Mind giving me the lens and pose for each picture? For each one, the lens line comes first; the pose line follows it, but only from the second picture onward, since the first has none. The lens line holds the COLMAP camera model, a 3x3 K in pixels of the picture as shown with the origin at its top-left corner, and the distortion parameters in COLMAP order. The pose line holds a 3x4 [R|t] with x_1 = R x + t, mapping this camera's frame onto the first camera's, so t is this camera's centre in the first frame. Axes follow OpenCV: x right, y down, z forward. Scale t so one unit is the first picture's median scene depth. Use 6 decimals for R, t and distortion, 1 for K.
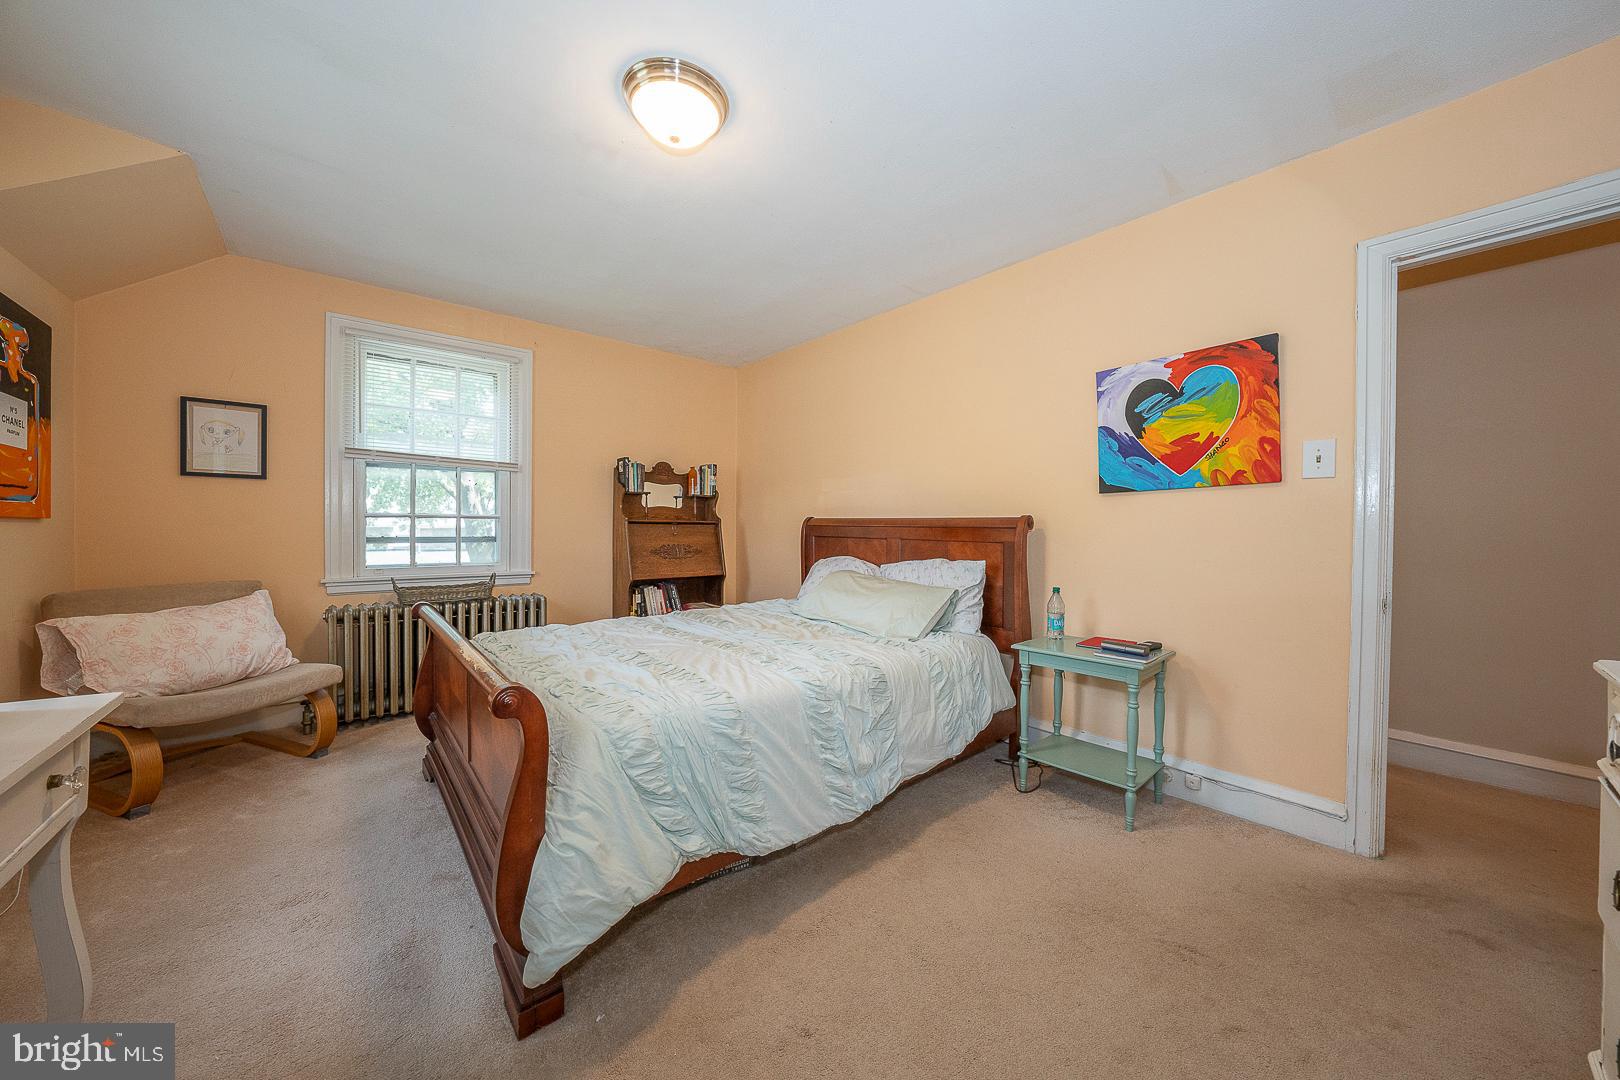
lens RADIAL K [[557.5, 0, 811.0], [0, 557.5, 534.0], [0, 0, 1]] dist [-0.027183, 0.004431]
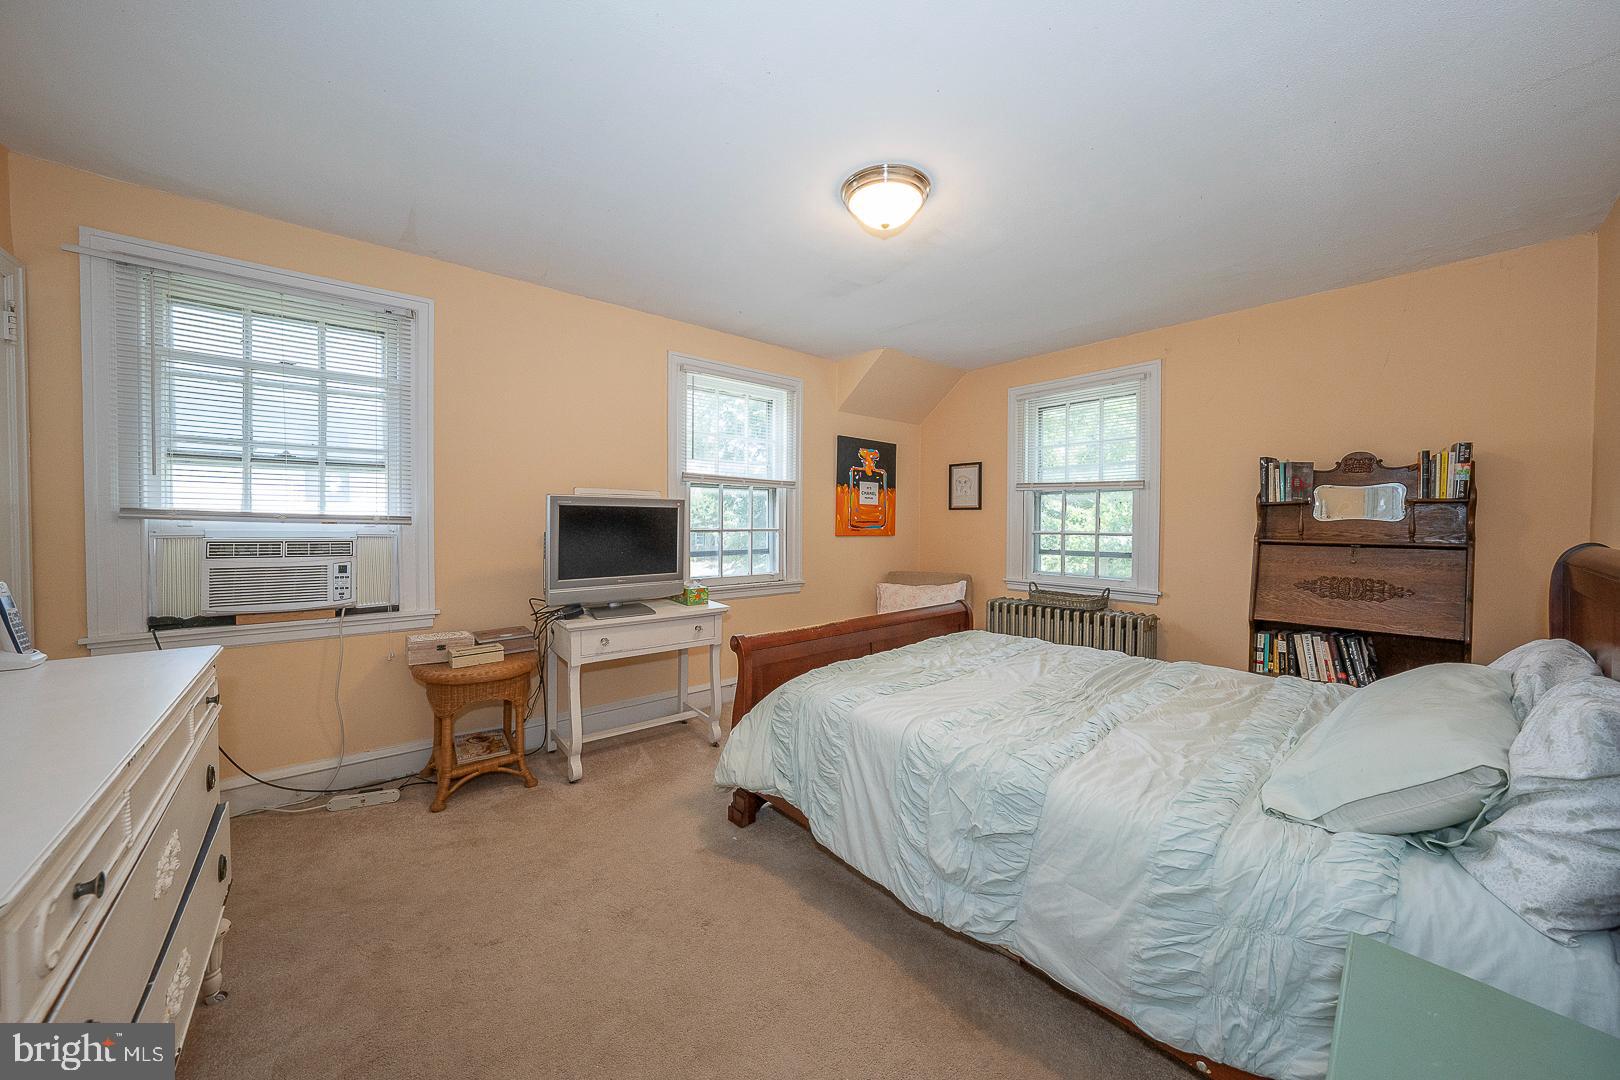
lens RADIAL K [[557.5, 0, 811.0], [0, 557.5, 534.0], [0, 0, 1]] dist [-0.027183, 0.004431]
pose [[-0.002082, 0.014390, -0.999894, 0.488606], [-0.013827, 0.999800, 0.014417, -0.040612], [0.999902, 0.013856, -0.001882, 0.442278]]
